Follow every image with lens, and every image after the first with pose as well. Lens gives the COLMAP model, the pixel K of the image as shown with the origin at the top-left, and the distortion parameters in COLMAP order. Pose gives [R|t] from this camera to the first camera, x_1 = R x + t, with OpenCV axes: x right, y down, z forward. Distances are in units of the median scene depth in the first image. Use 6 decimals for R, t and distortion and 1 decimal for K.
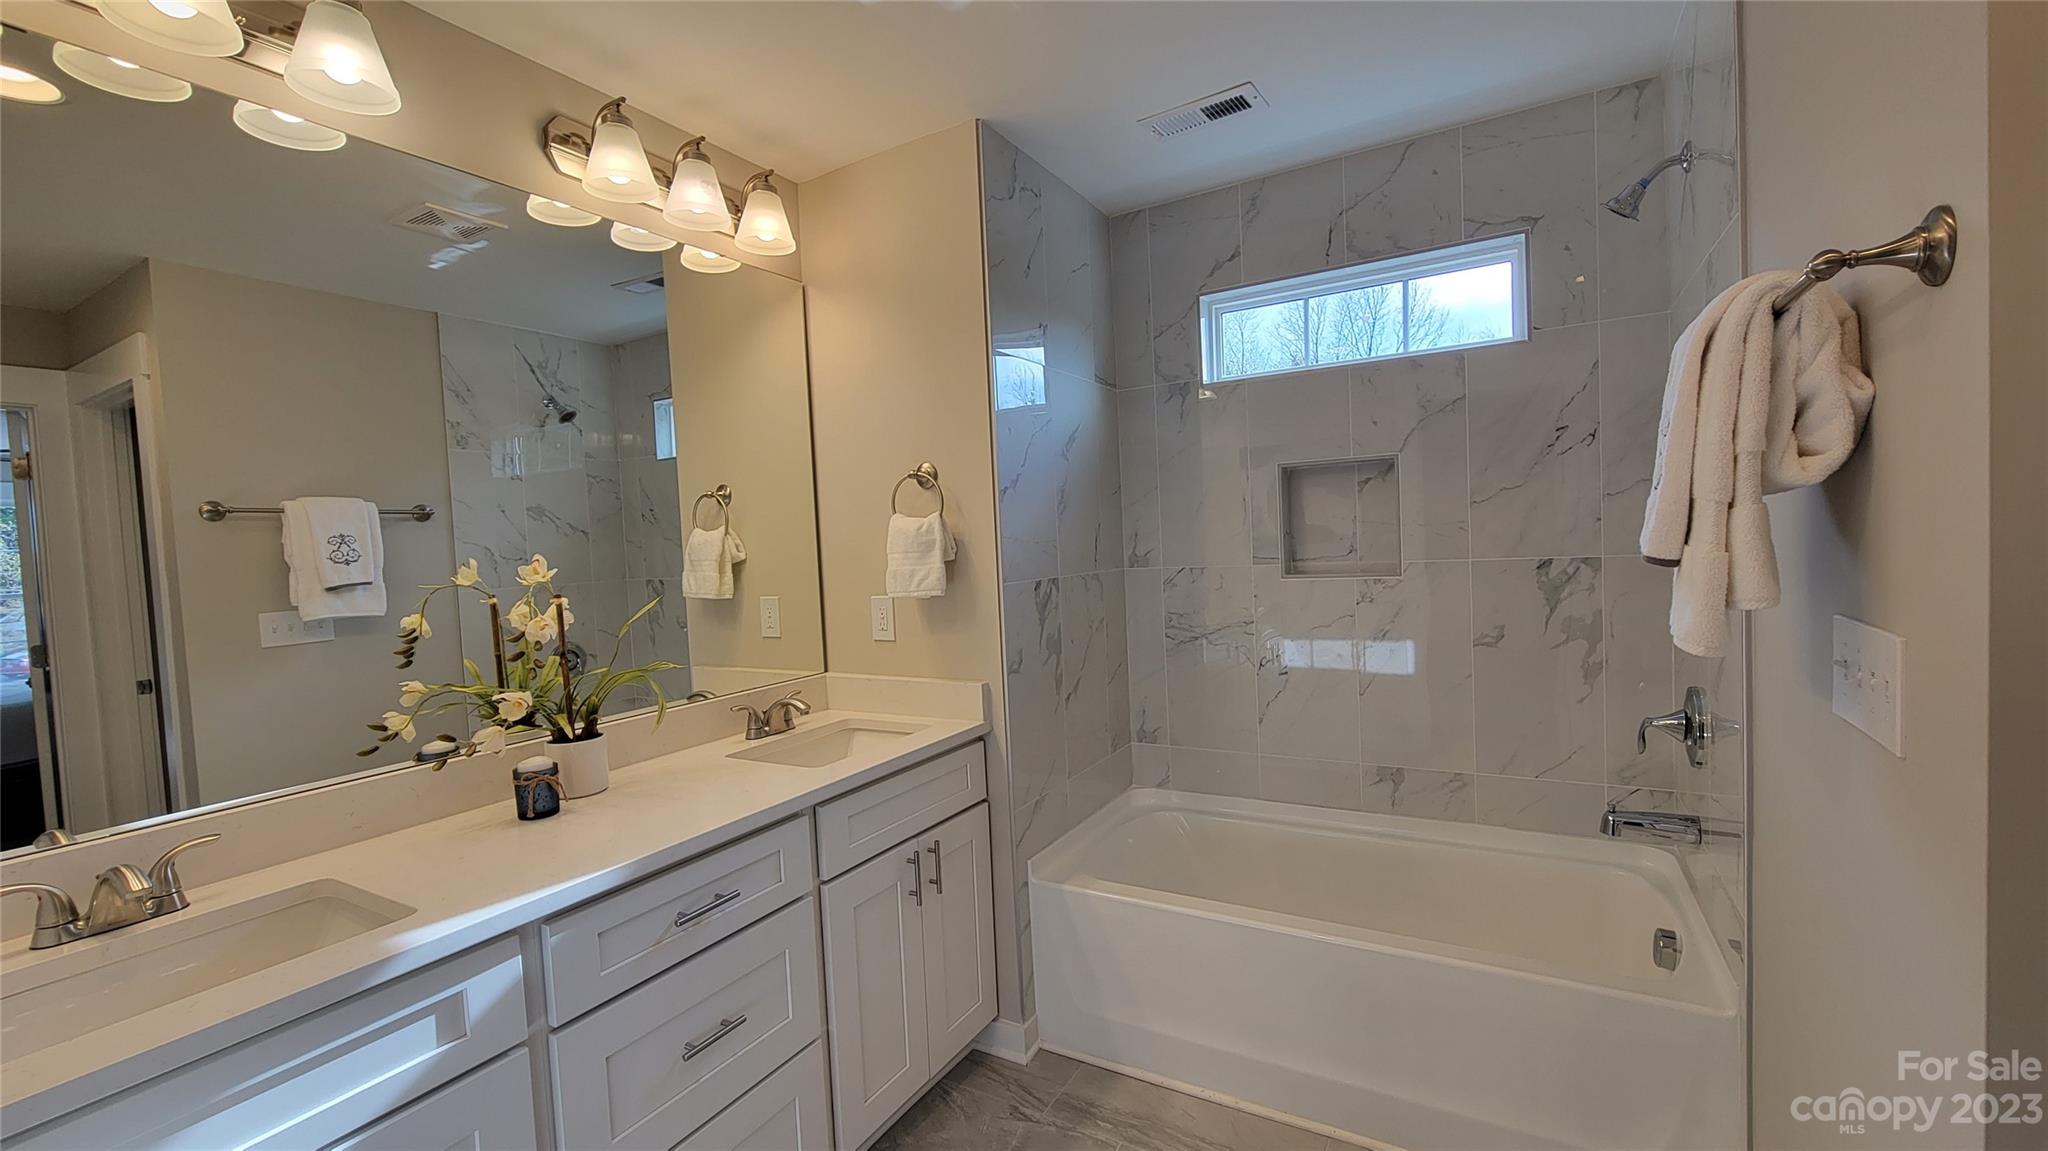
lens RADIAL K [[836.2, 0, 1024.5], [0, 836.2, 580.4], [0, 0, 1]] dist [0.004209, -0.003758]
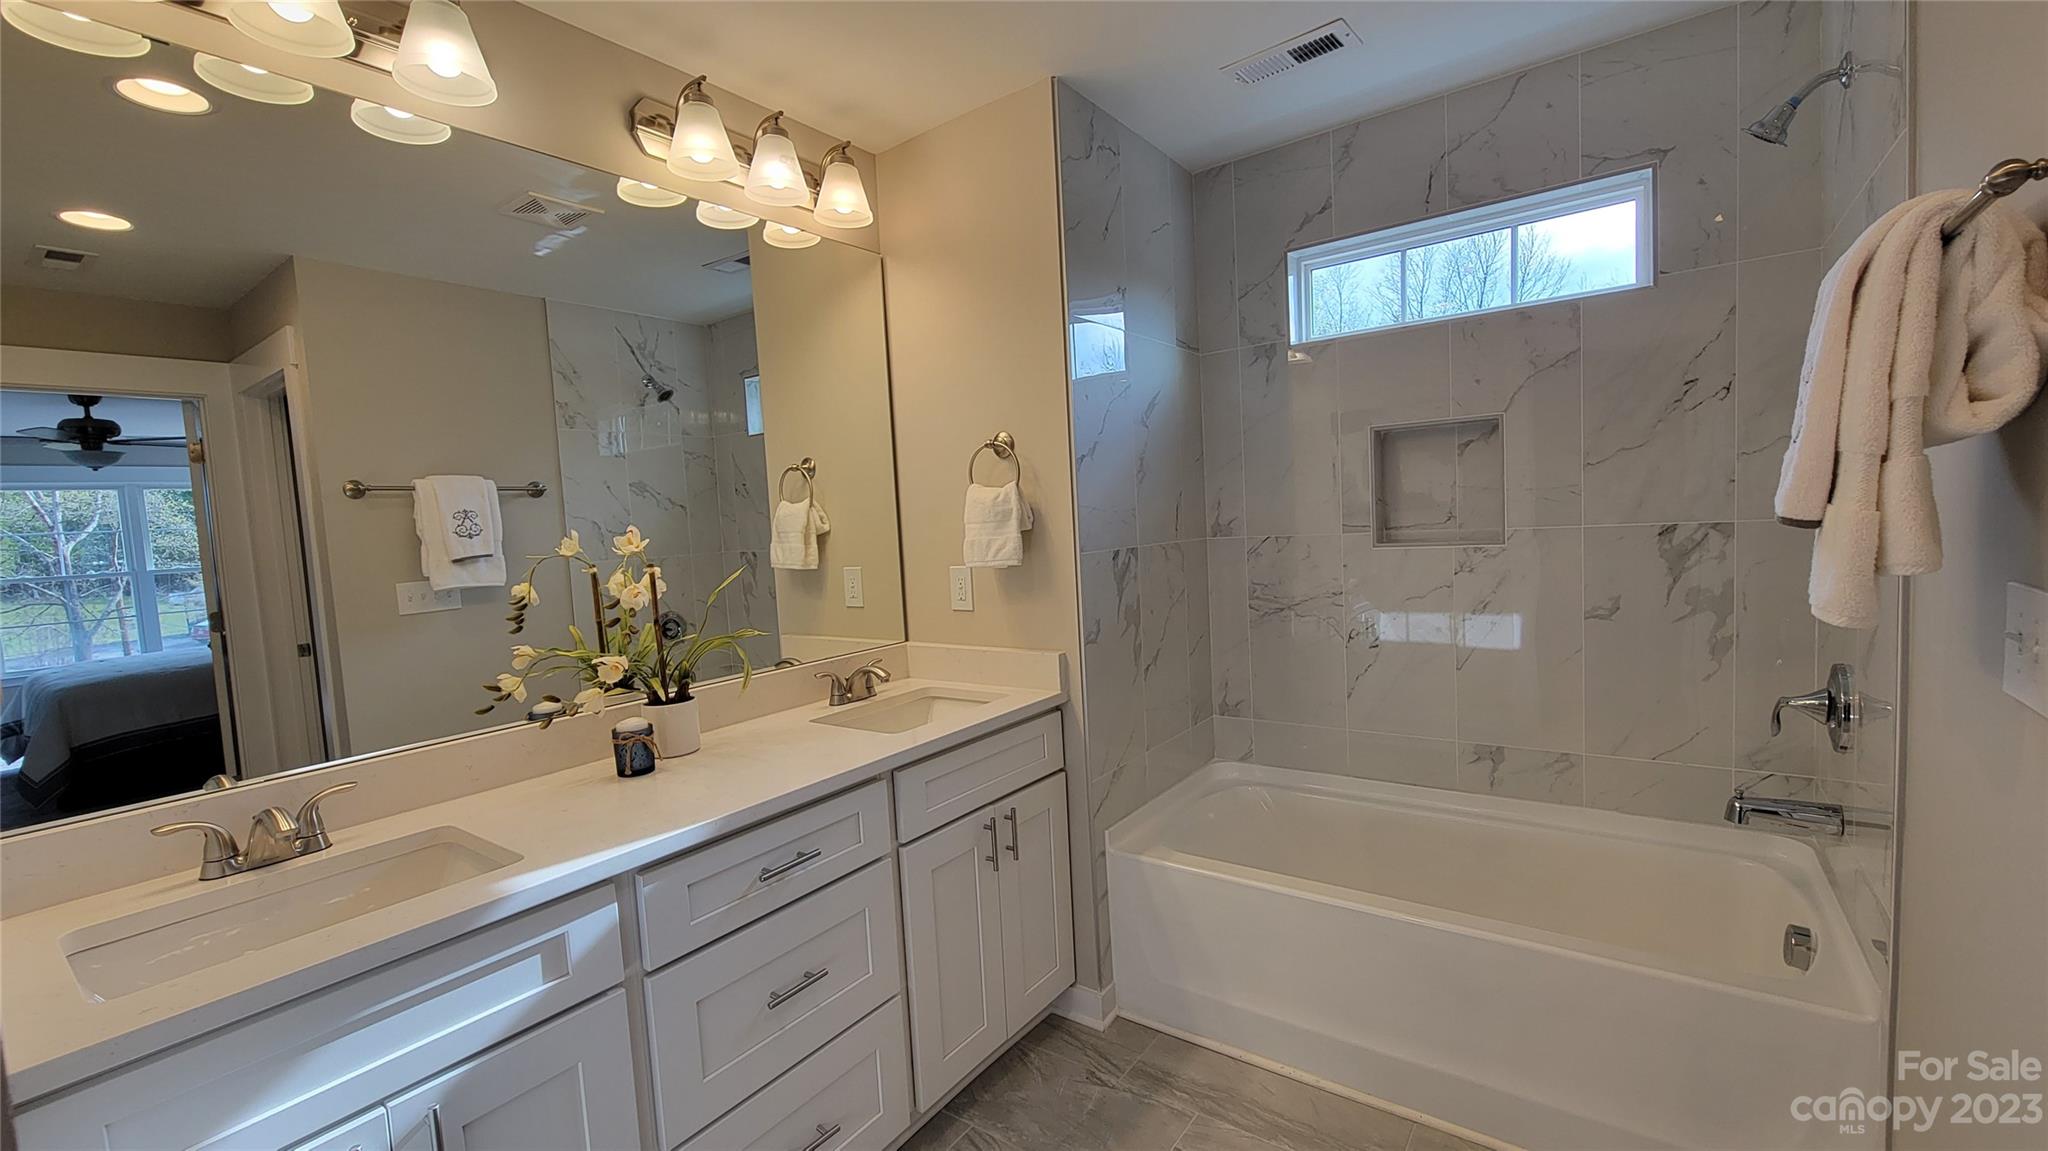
lens RADIAL K [[836.2, 0, 1024.5], [0, 836.2, 580.4], [0, 0, 1]] dist [0.004209, -0.003758]
pose [[0.994548, 0.000306, -0.104281, 0.013537], [0.003051, 0.999482, 0.032025, 0.004526], [0.104237, -0.032169, 0.994032, 0.007578]]
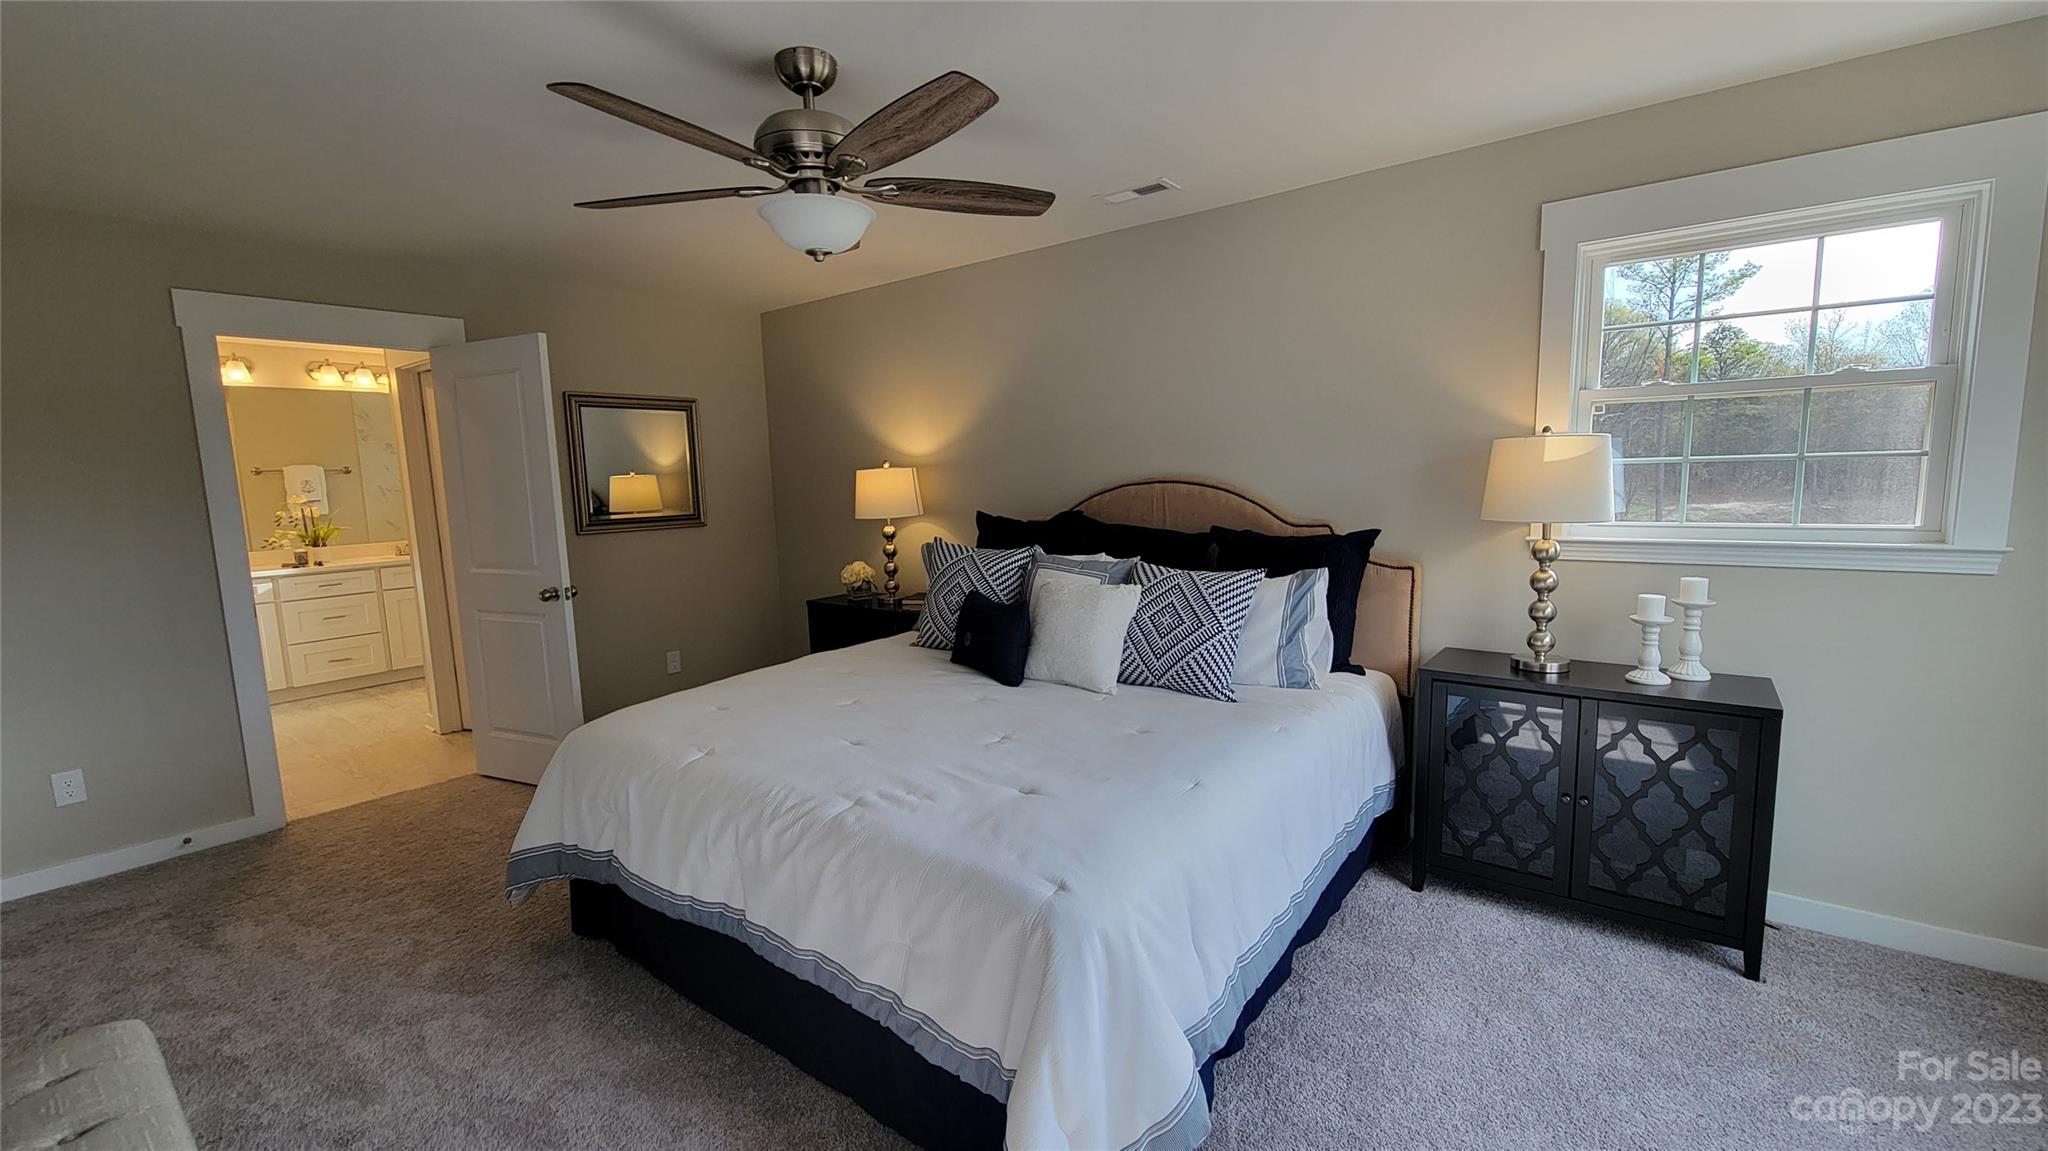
lens RADIAL K [[836.2, 0, 1024.5], [0, 836.2, 580.4], [0, 0, 1]] dist [0.004209, -0.003758]
pose [[0.990761, 0.035111, -0.130995, 2.335291], [-0.023537, 0.995765, 0.088875, -0.044475], [0.133561, -0.084971, 0.987391, -1.705614]]
